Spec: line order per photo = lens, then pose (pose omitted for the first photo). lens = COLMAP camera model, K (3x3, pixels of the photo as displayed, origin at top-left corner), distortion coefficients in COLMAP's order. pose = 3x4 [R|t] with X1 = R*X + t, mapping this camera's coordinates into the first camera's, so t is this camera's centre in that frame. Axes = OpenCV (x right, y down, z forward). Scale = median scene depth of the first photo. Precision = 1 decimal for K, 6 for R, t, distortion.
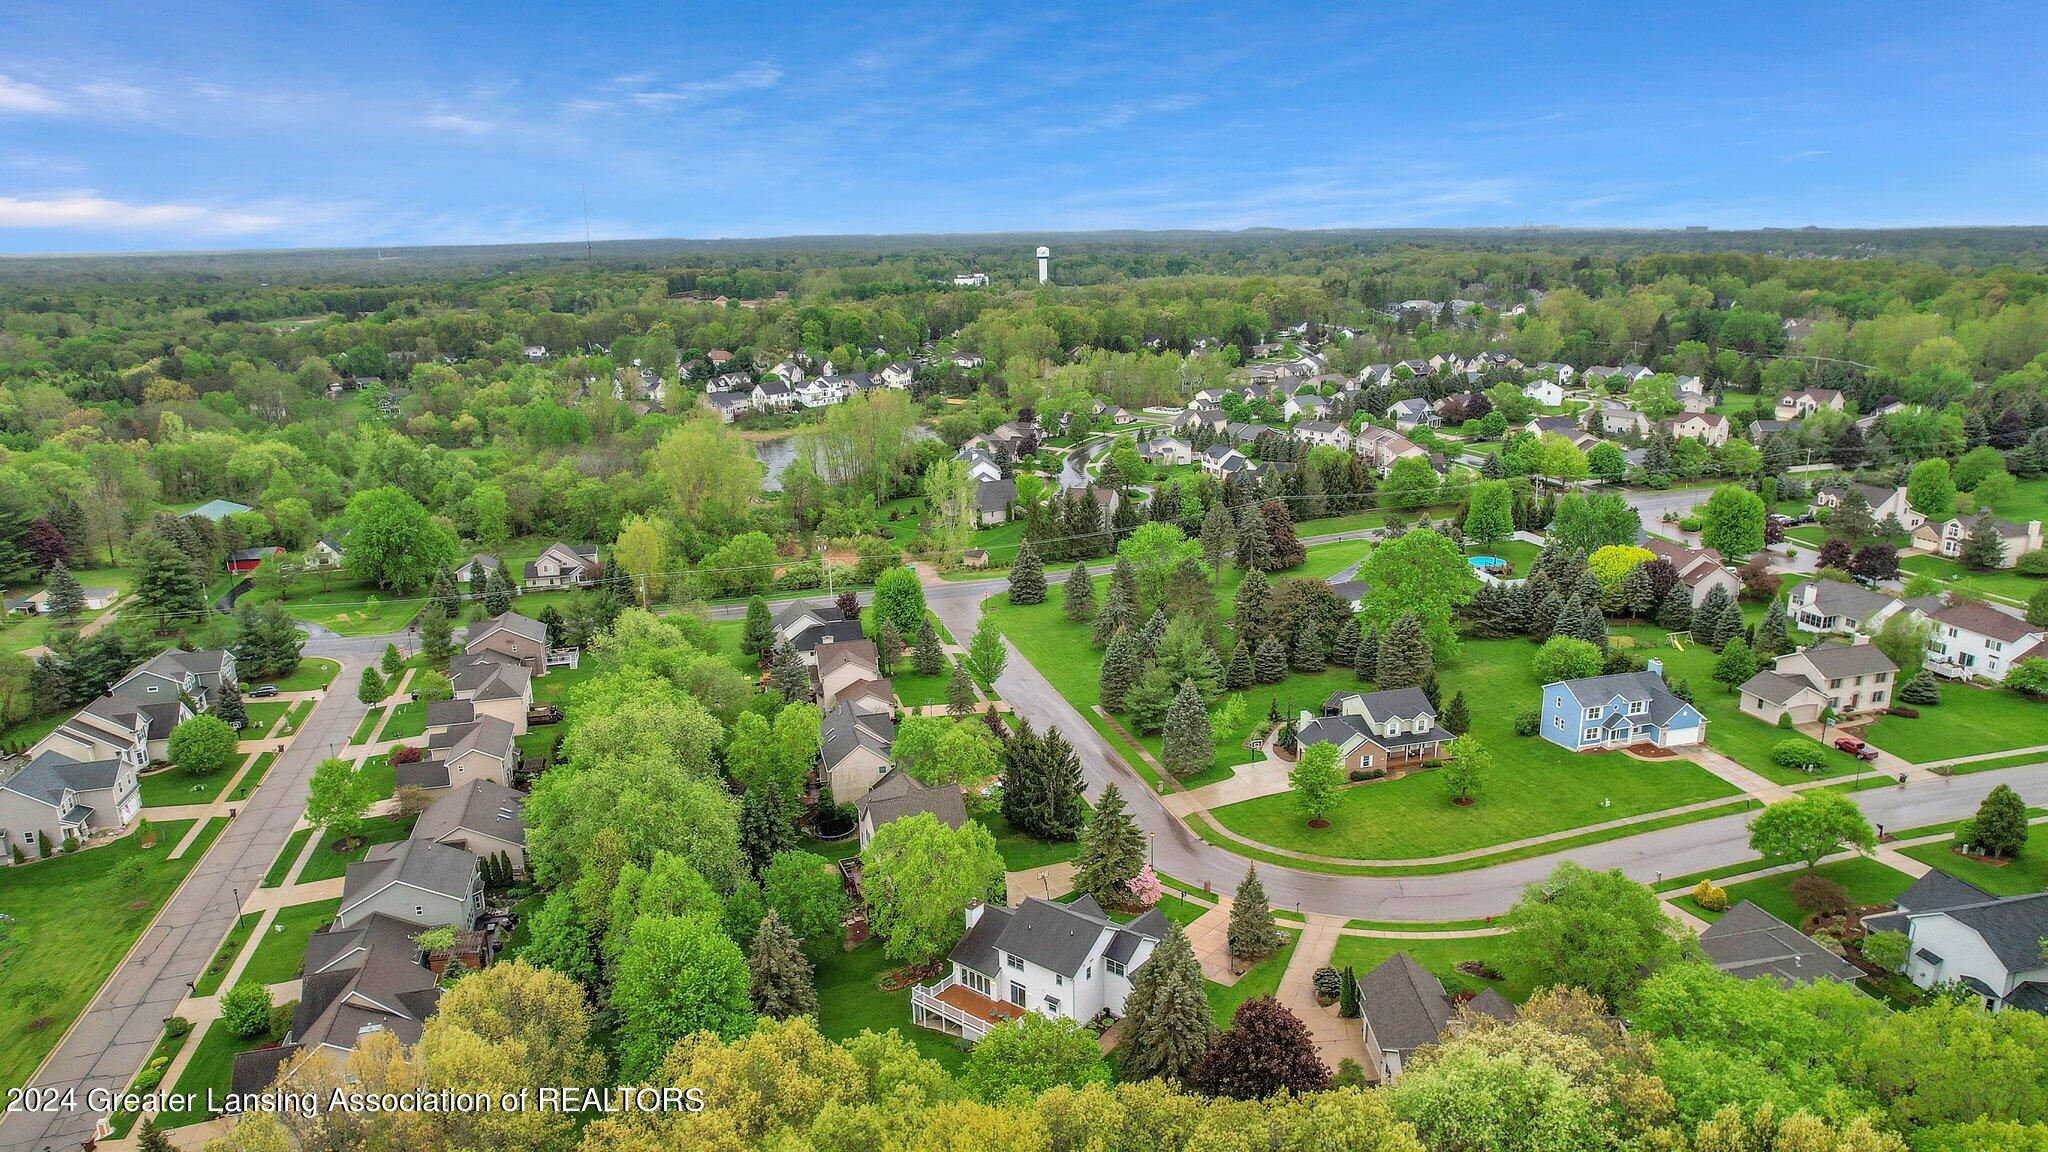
lens RADIAL K [[1327.2, 0, 1029.1], [0, 1327.2, 580.3], [0, 0, 1]] dist [-0.057505, 0.050934]
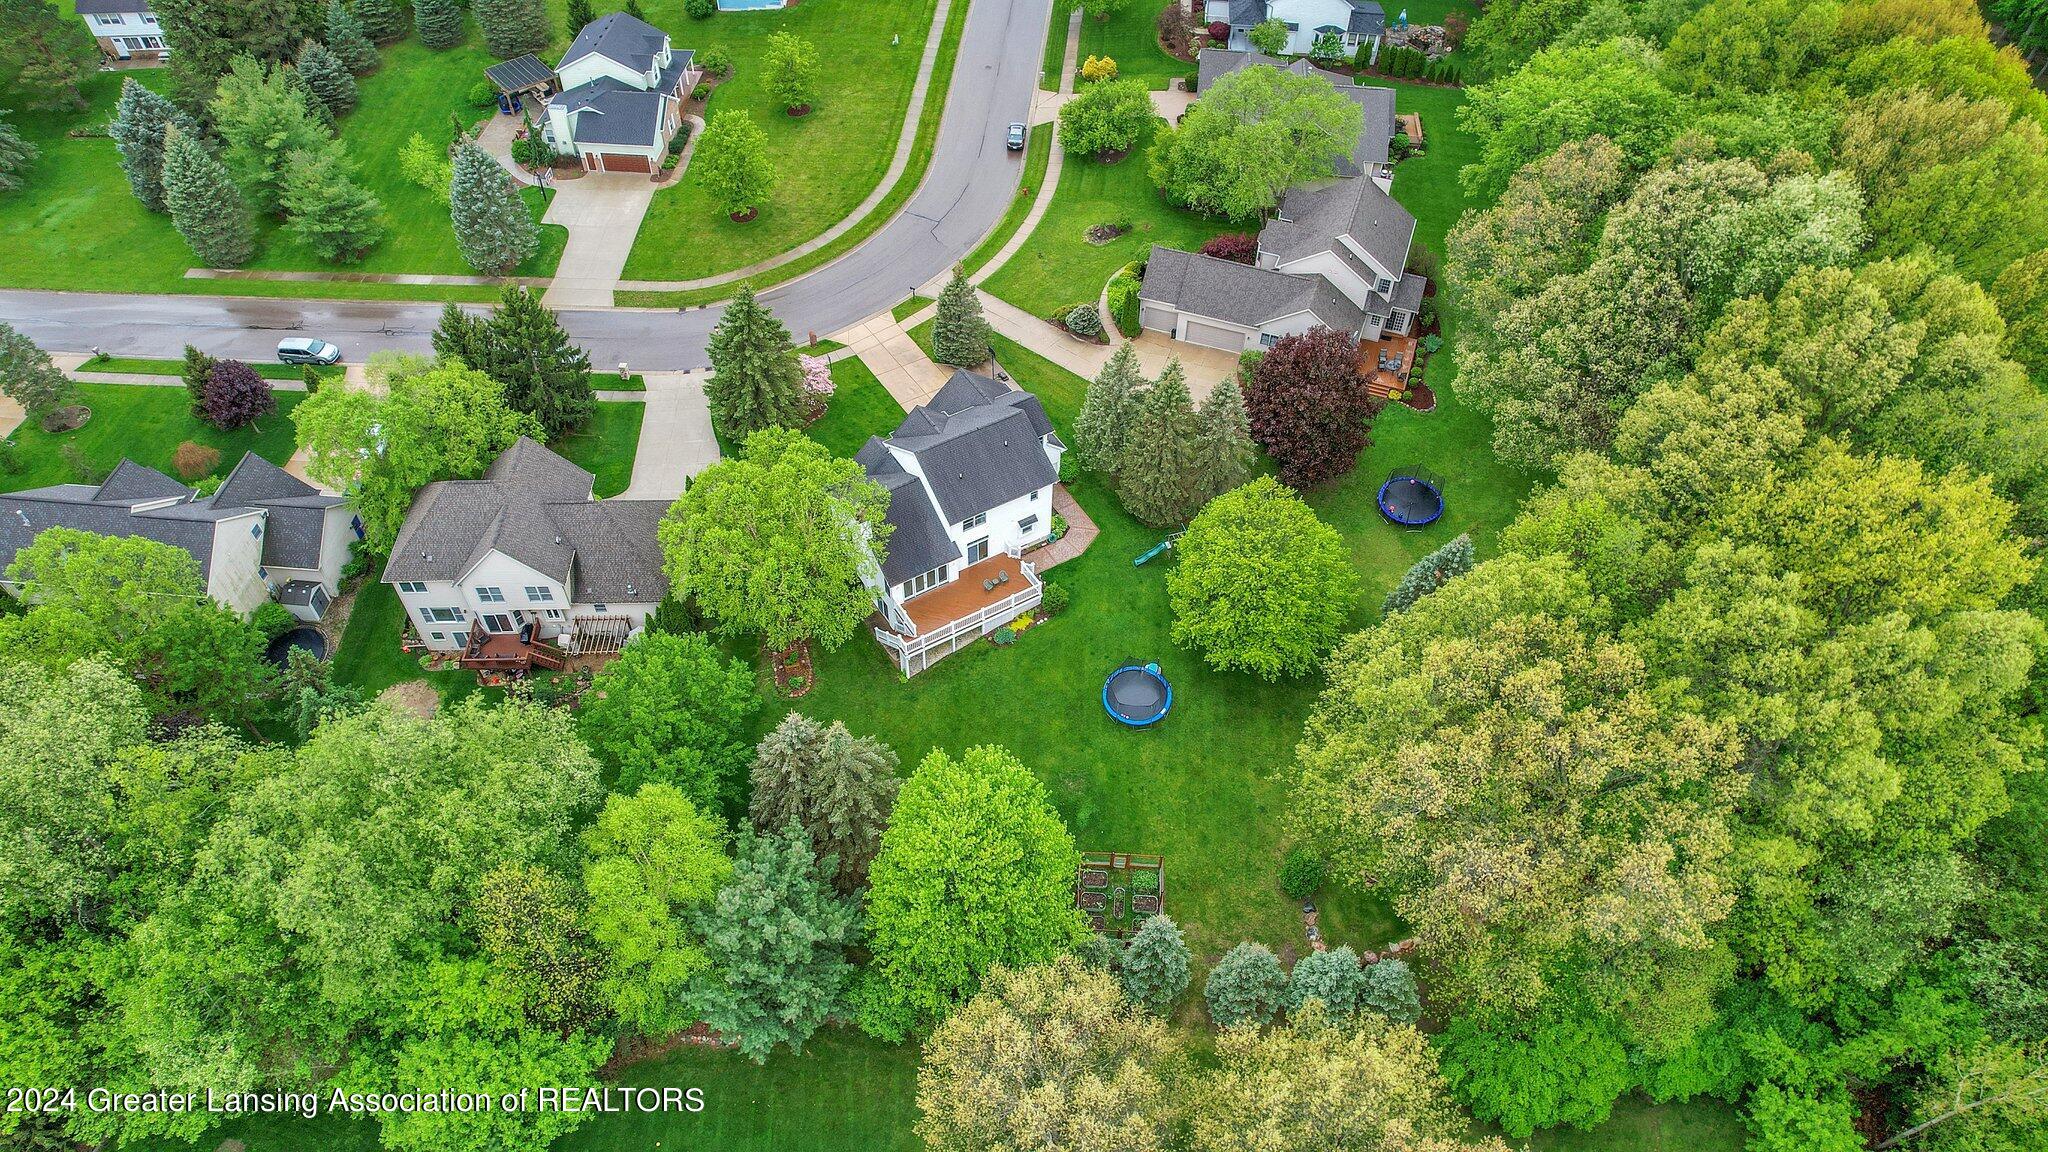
lens RADIAL K [[1327.2, 0, 1037.5], [0, 1327.2, 584.7], [0, 0, 1]] dist [-0.057505, 0.050934]
pose [[0.339560, -0.688236, 0.641116, -0.400341], [0.226206, 0.721363, 0.654573, -0.143422], [-0.912979, -0.077243, 0.400629, 0.493924]]
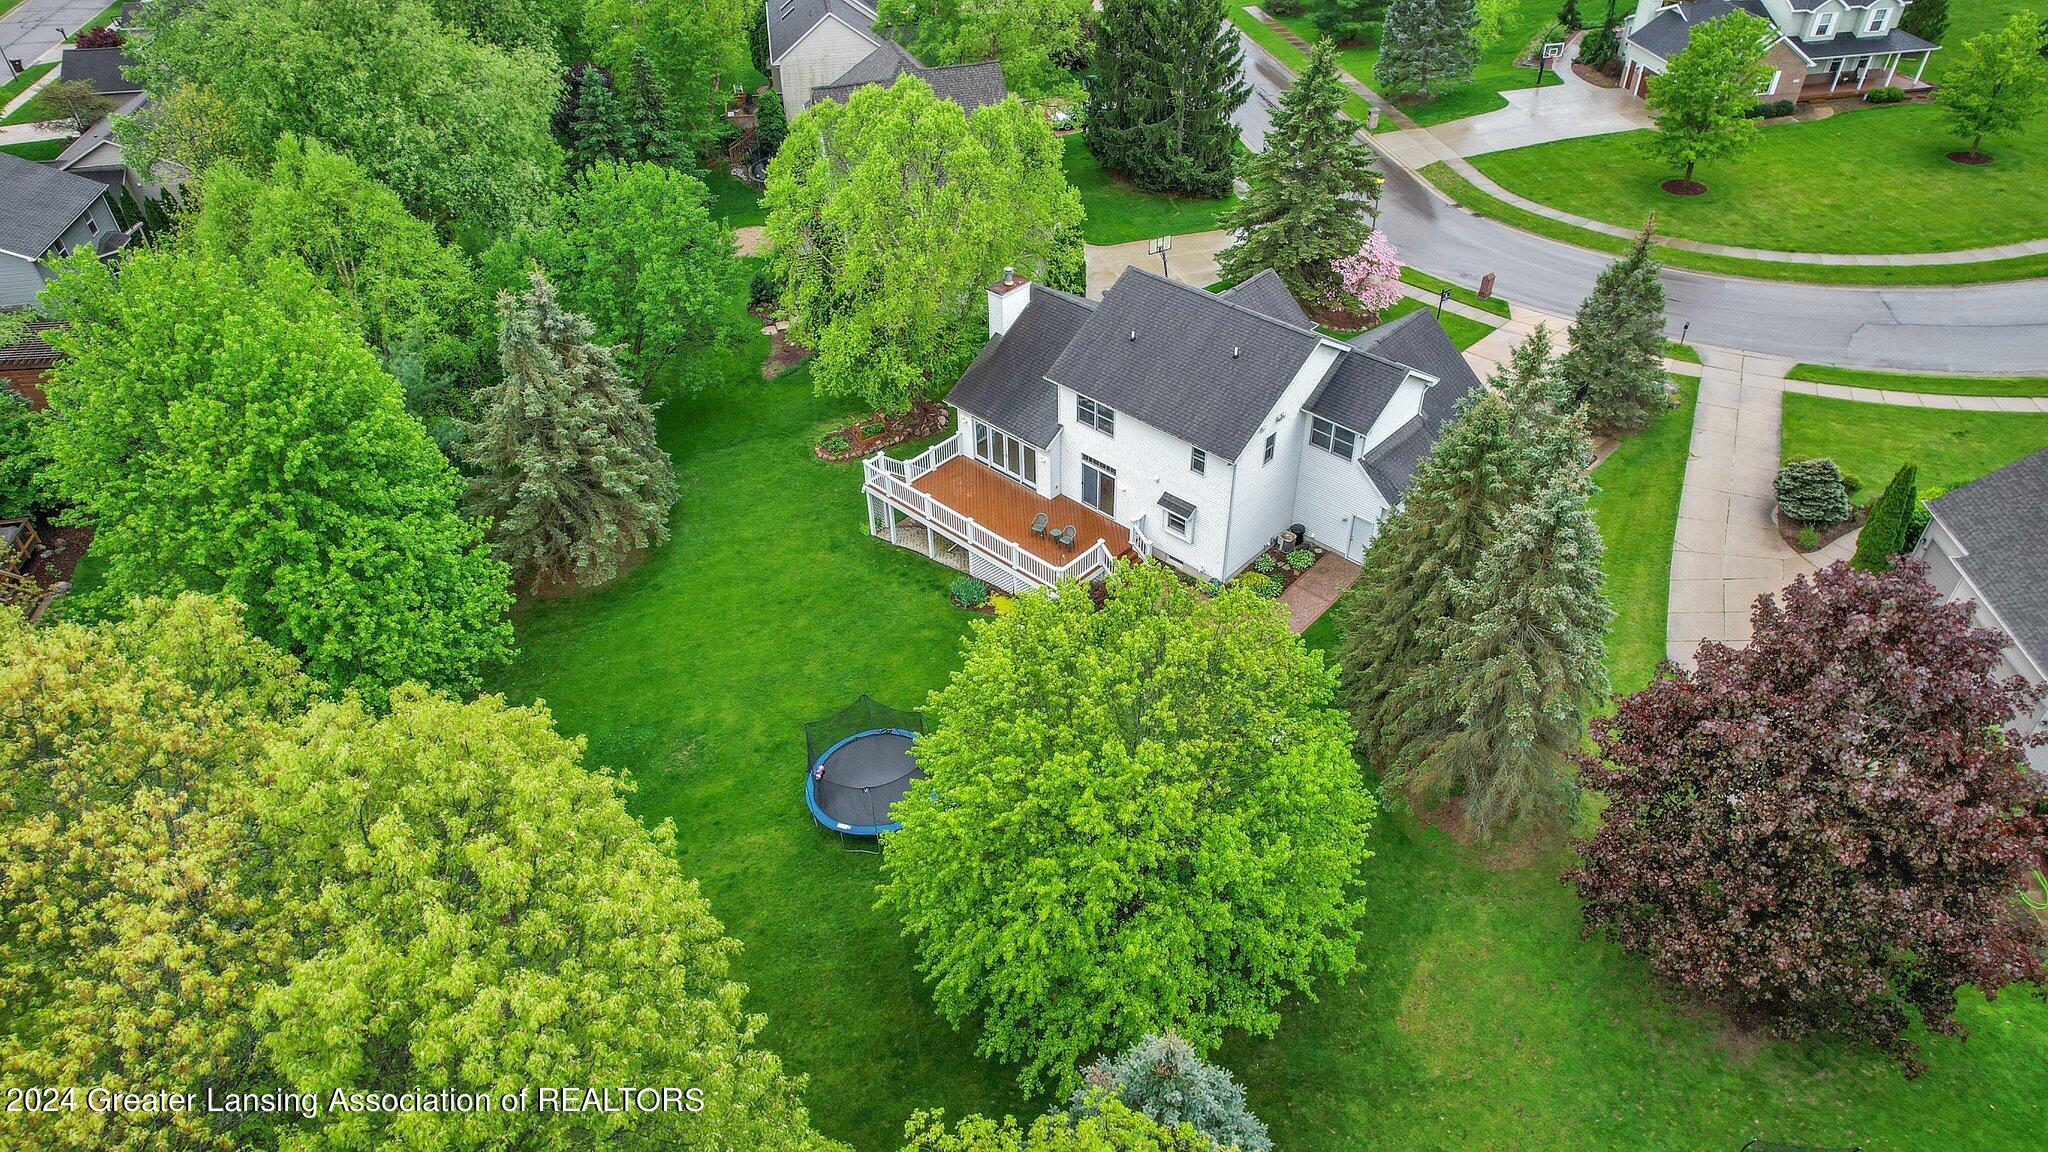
lens RADIAL K [[1327.2, 0, 1033.4], [0, 1327.2, 587.3], [0, 0, 1]] dist [-0.057505, 0.050934]
pose [[0.997214, 0.051311, -0.054152, -0.003232], [-0.025229, 0.915084, 0.402473, 0.127819], [0.070204, -0.399985, 0.913829, 0.444576]]
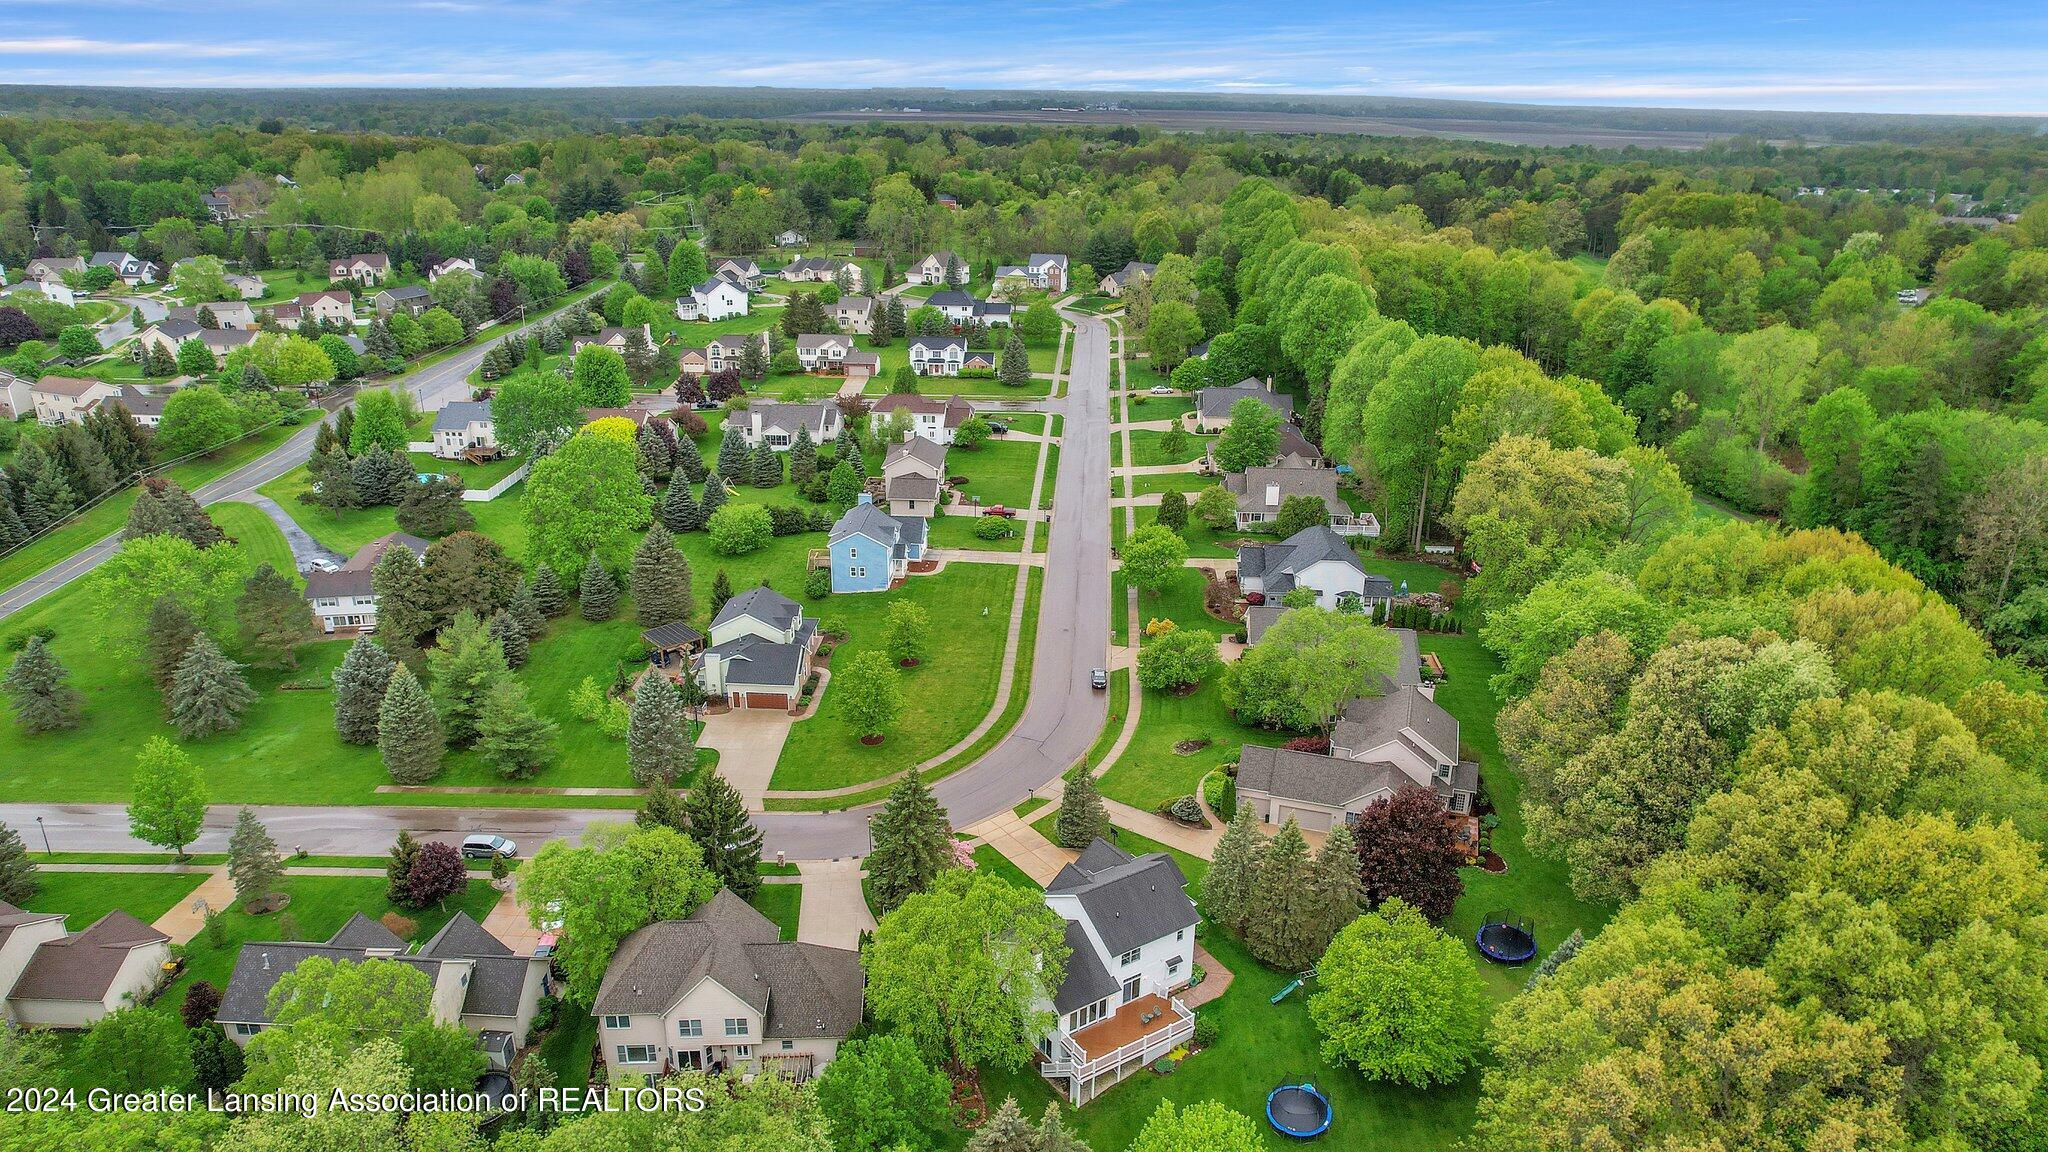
lens RADIAL K [[1327.2, 0, 1037.7], [0, 1327.2, 569.1], [0, 0, 1]] dist [-0.057505, 0.050934]
pose [[0.305430, -0.312917, 0.899330, -0.554759], [0.230568, 0.940660, 0.248992, -0.136823], [-0.923878, 0.131307, 0.359455, 0.541575]]
